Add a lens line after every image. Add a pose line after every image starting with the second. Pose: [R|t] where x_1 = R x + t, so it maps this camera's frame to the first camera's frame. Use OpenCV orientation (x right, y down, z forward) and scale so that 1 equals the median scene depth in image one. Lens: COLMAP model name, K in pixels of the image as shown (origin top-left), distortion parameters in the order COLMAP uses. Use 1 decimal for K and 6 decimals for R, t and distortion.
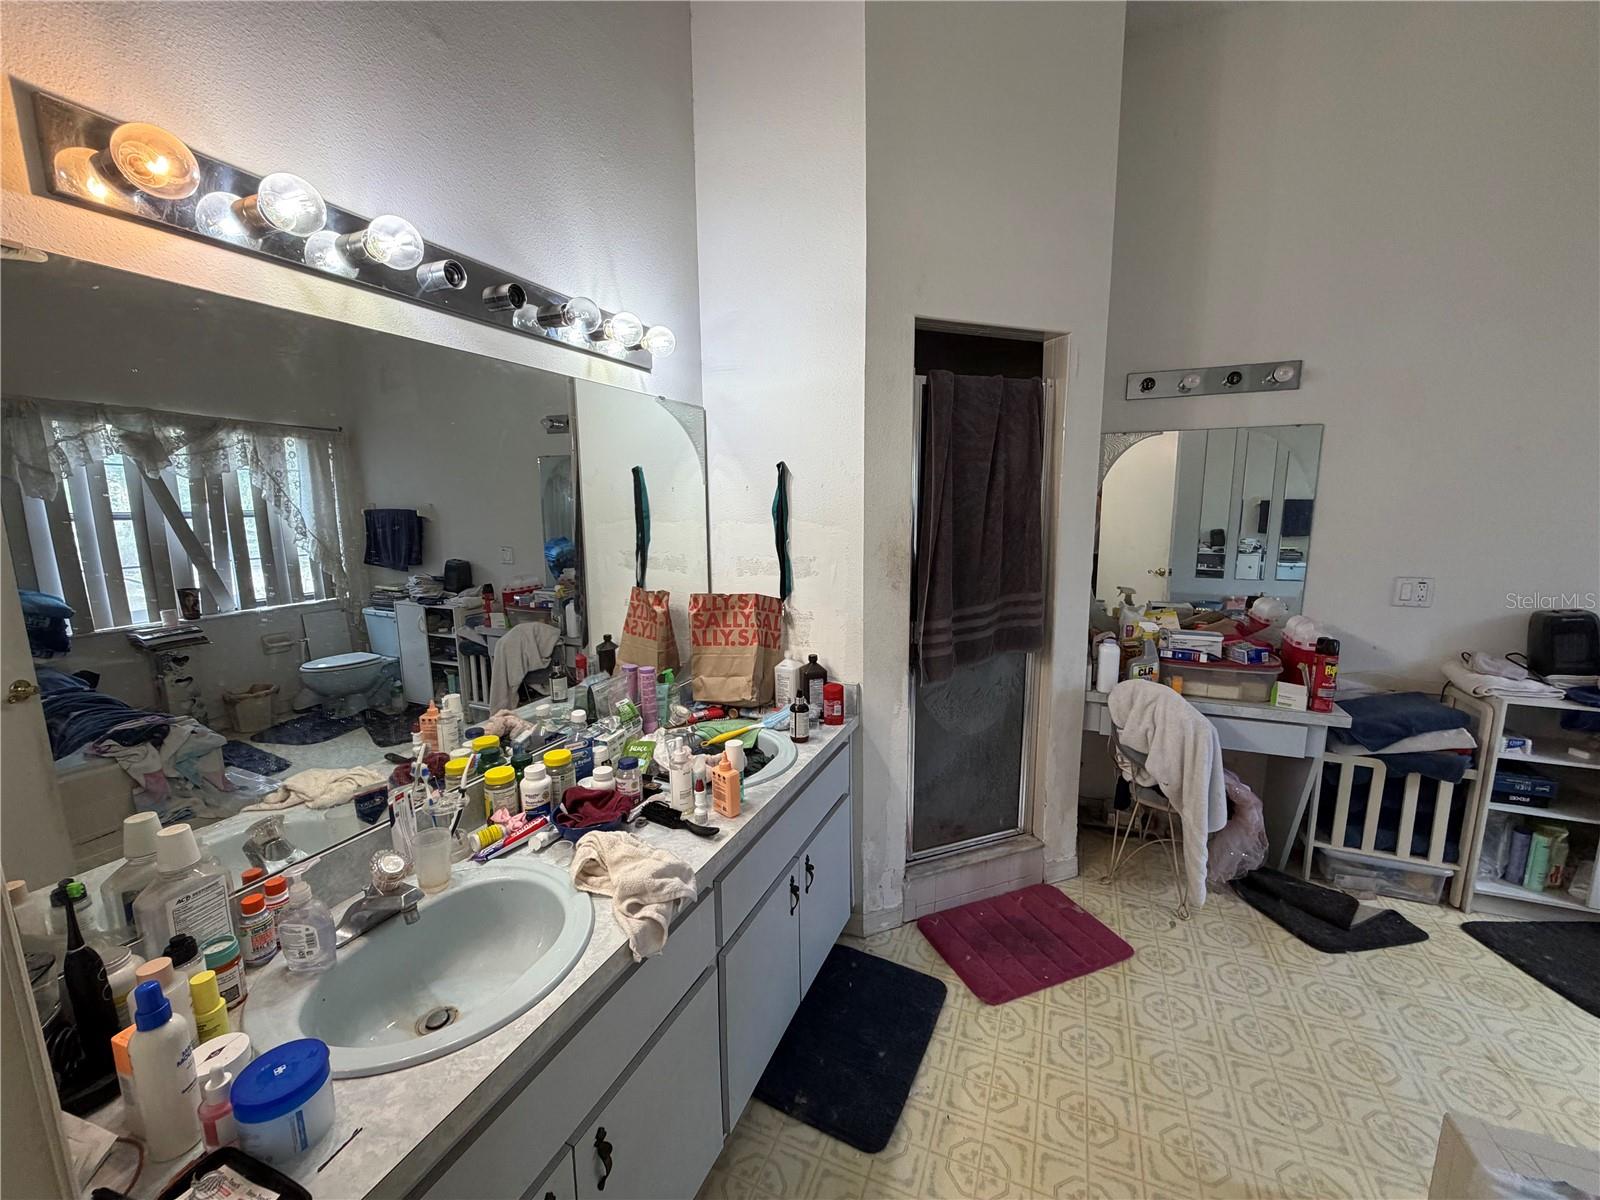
lens RADIAL K [[639.6, 0, 797.7], [0, 639.6, 601.6], [0, 0, 1]] dist [0.001211, -0.000468]
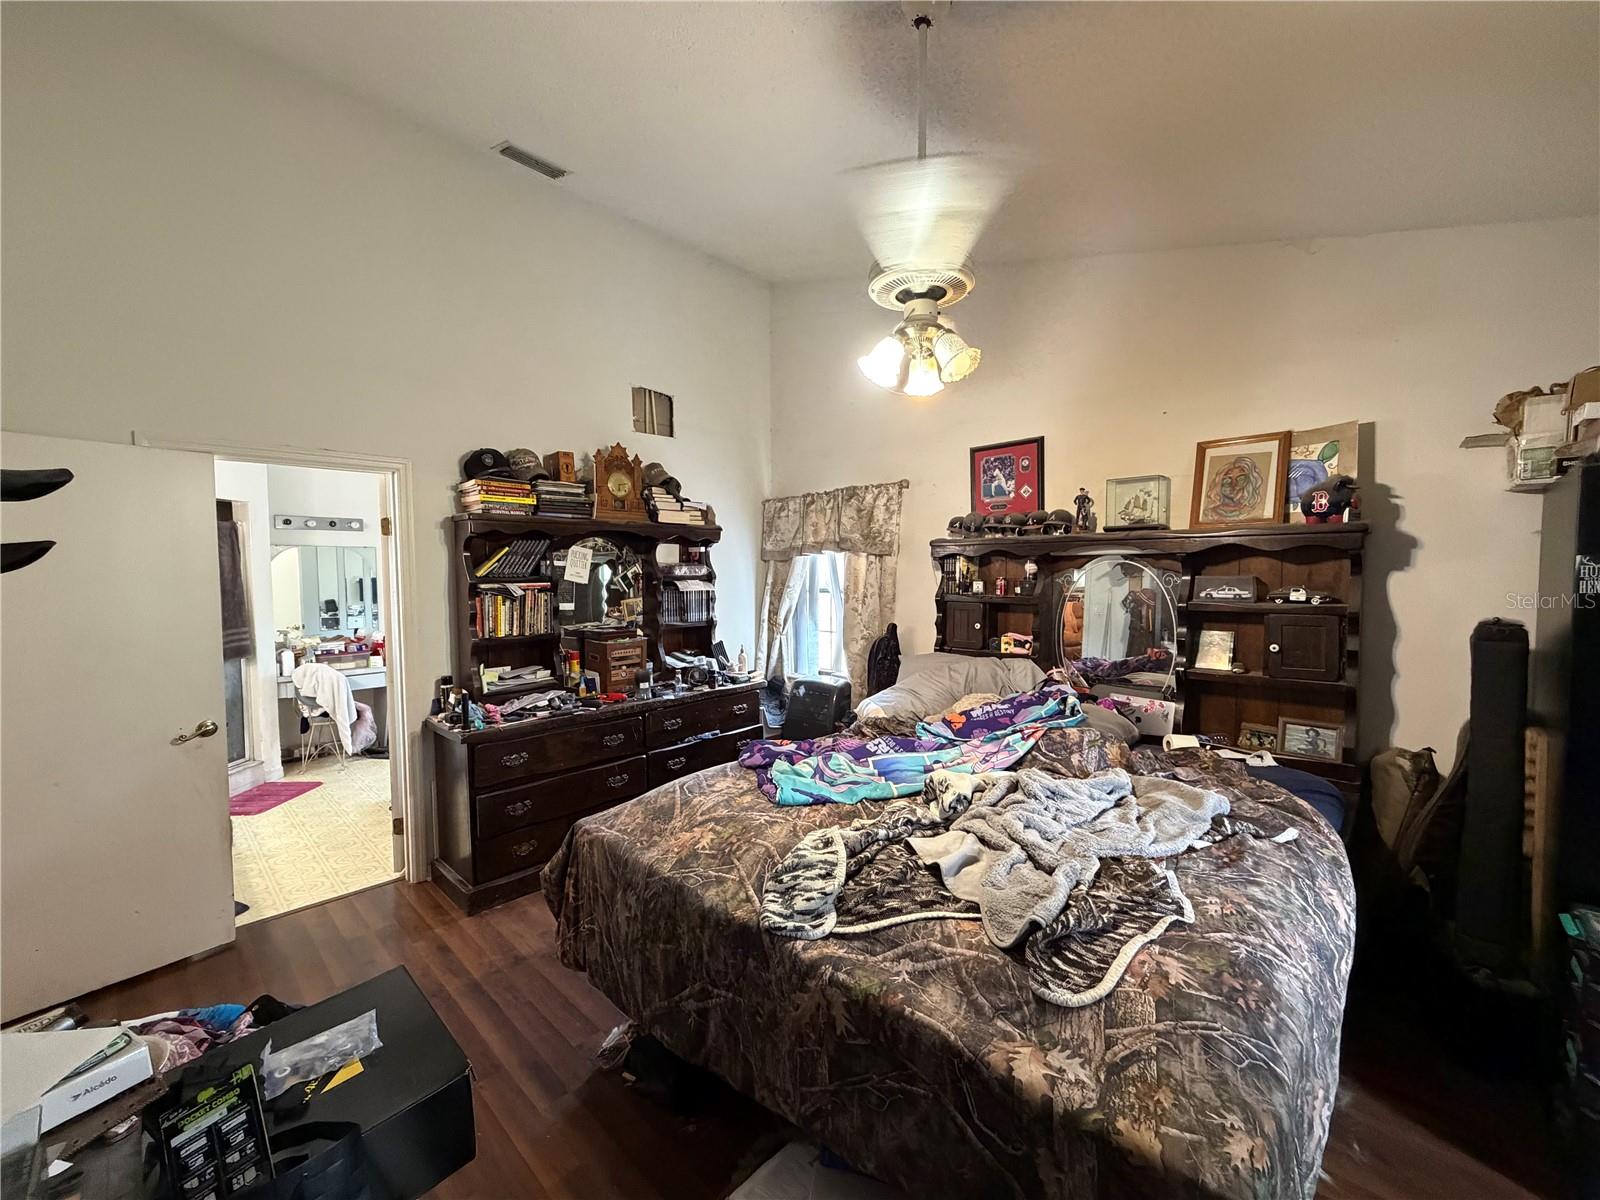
lens RADIAL K [[639.6, 0, 798.2], [0, 639.6, 597.7], [0, 0, 1]] dist [0.001211, -0.000468]
pose [[0.348524, -0.037057, 0.936567, -0.829111], [0.152670, 0.988118, -0.017716, 0.179002], [-0.924783, 0.149161, 0.350040, -1.211417]]
